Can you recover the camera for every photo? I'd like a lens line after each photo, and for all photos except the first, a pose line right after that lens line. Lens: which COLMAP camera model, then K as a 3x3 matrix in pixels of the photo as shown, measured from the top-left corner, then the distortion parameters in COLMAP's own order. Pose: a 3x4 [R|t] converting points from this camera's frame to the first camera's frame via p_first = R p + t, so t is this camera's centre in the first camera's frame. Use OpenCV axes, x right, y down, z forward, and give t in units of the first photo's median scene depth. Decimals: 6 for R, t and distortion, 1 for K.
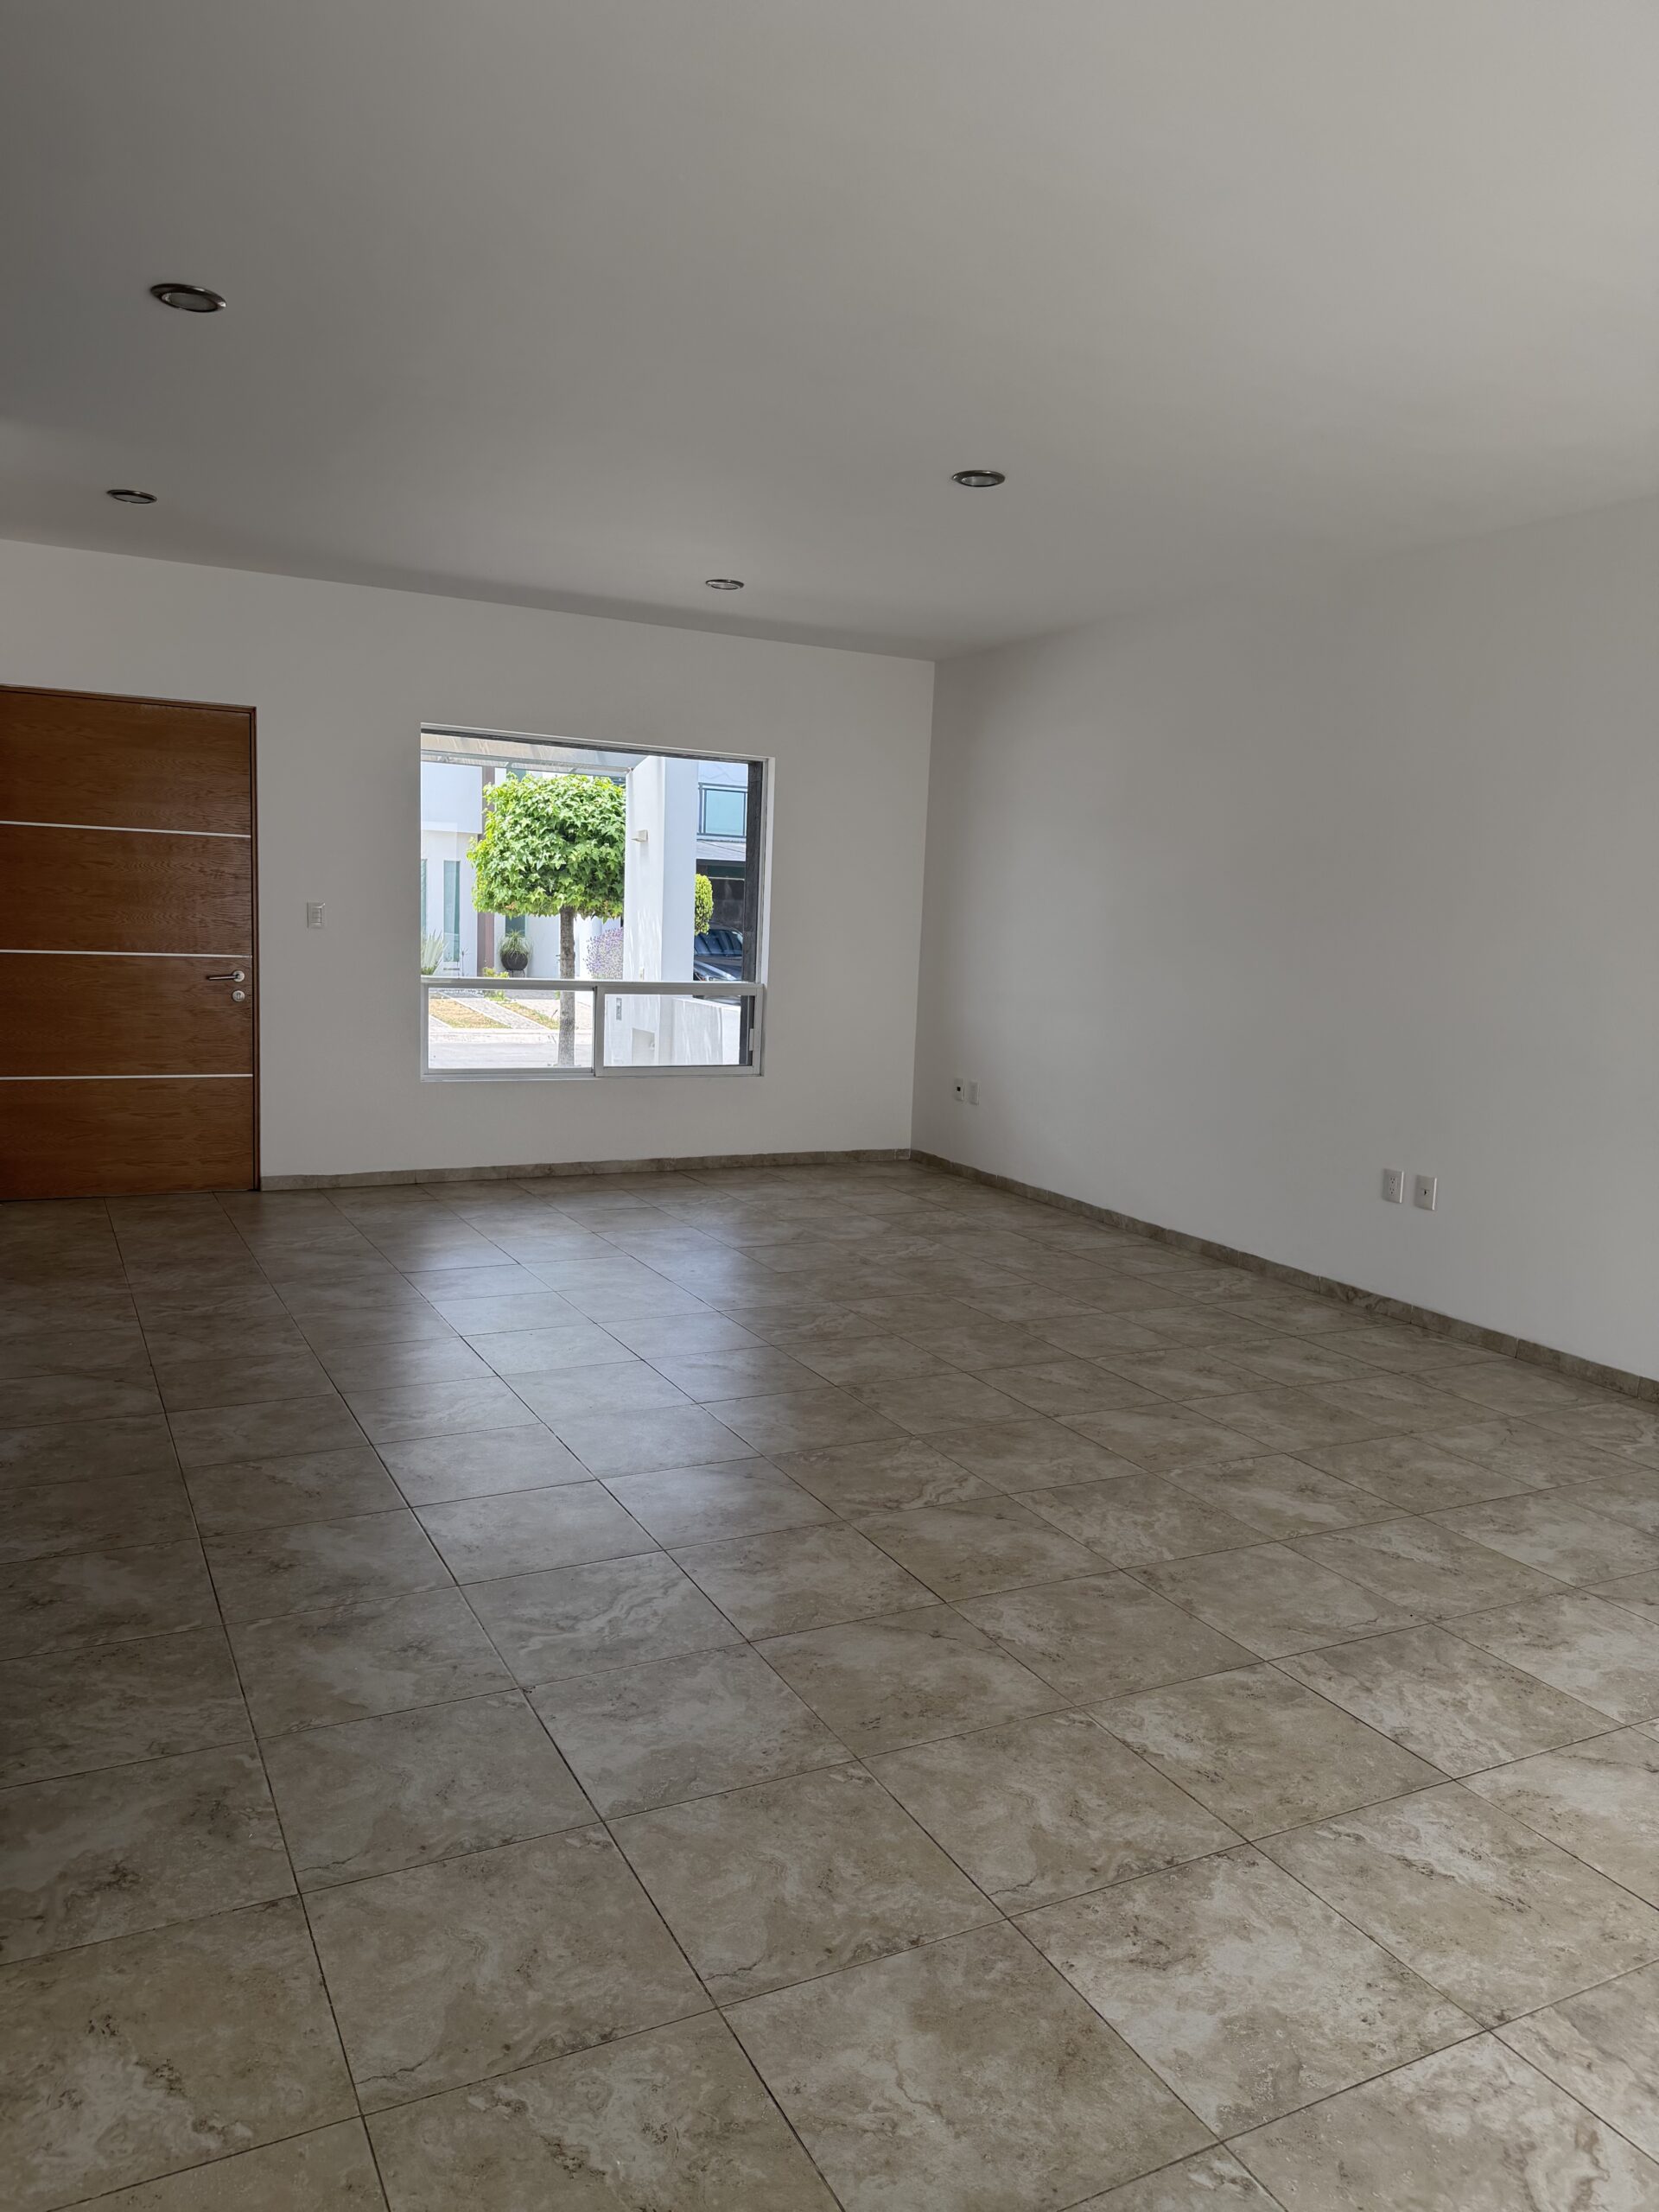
lens RADIAL K [[1548.6, 0, 829.5], [0, 1548.6, 1106.0], [0, 0, 1]] dist [0.093413, -0.159856]
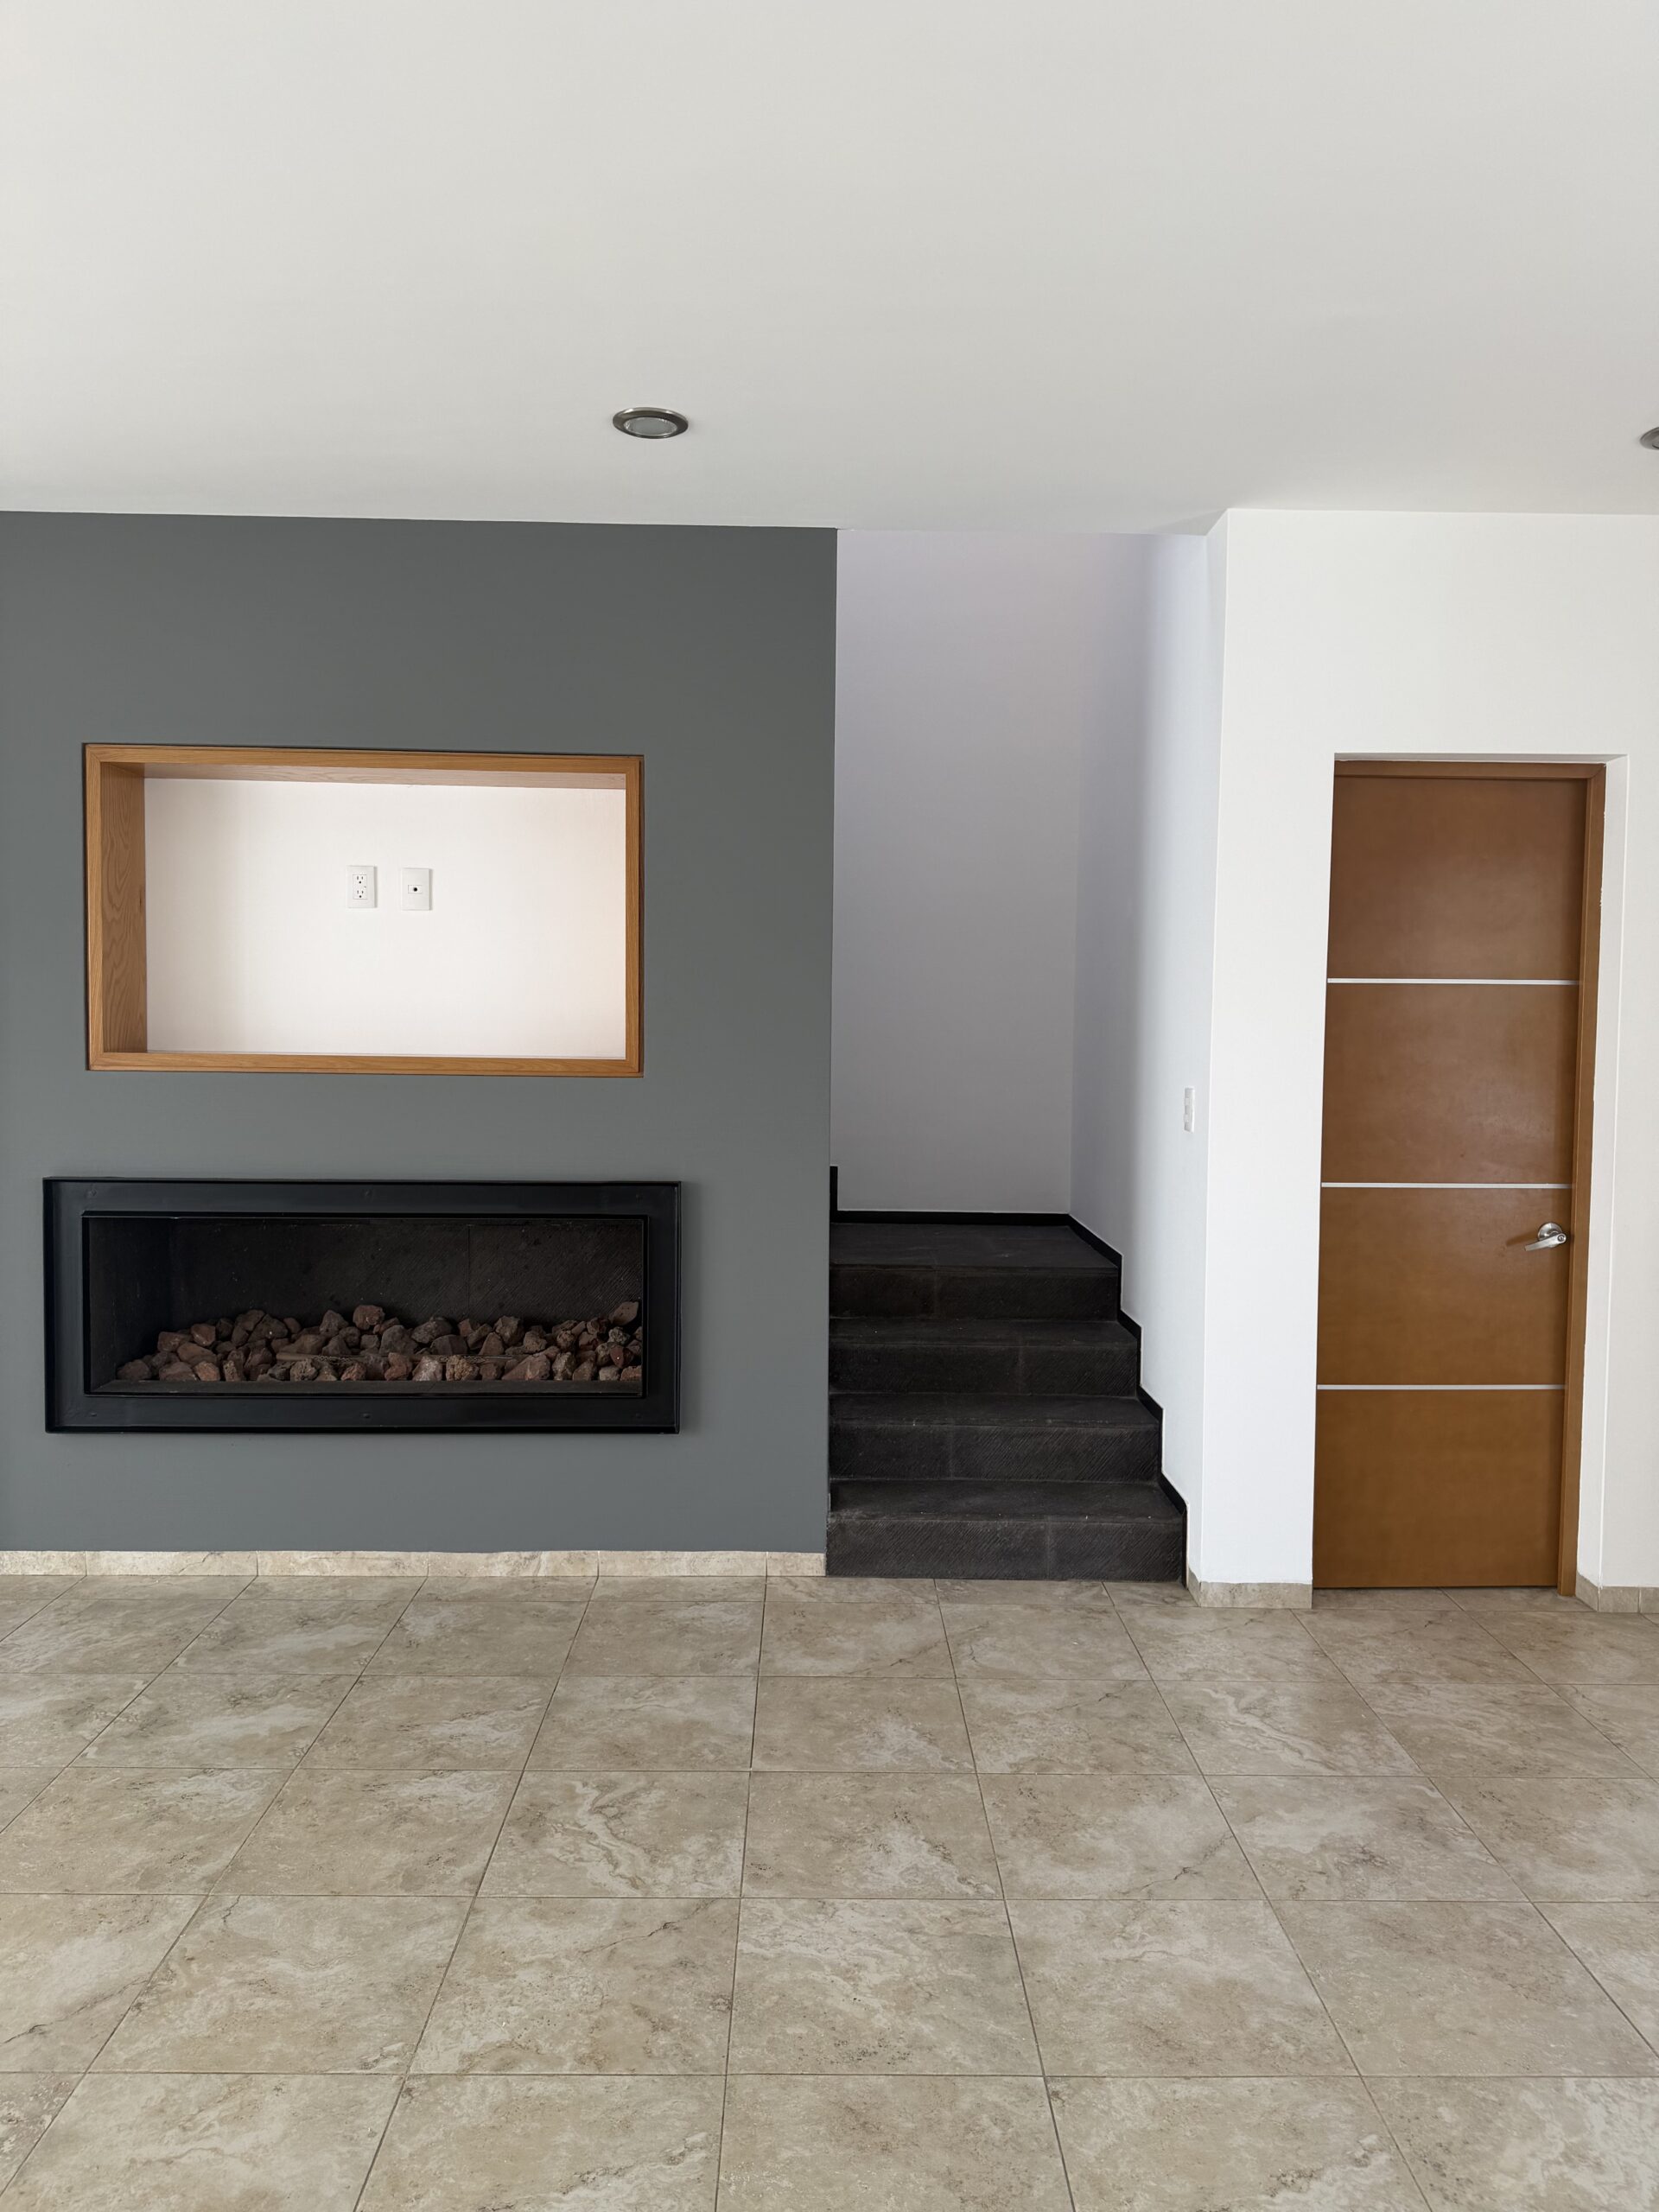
lens RADIAL K [[1528.0, 0, 787.1], [0, 1528.0, 1107.2], [0, 0, 1]] dist [0.085741, -0.148863]
pose [[-0.455120, -0.004111, -0.890421, 0.320836], [-0.142529, 0.987432, 0.068292, -0.172426], [0.878949, 0.157991, -0.449986, 1.389191]]
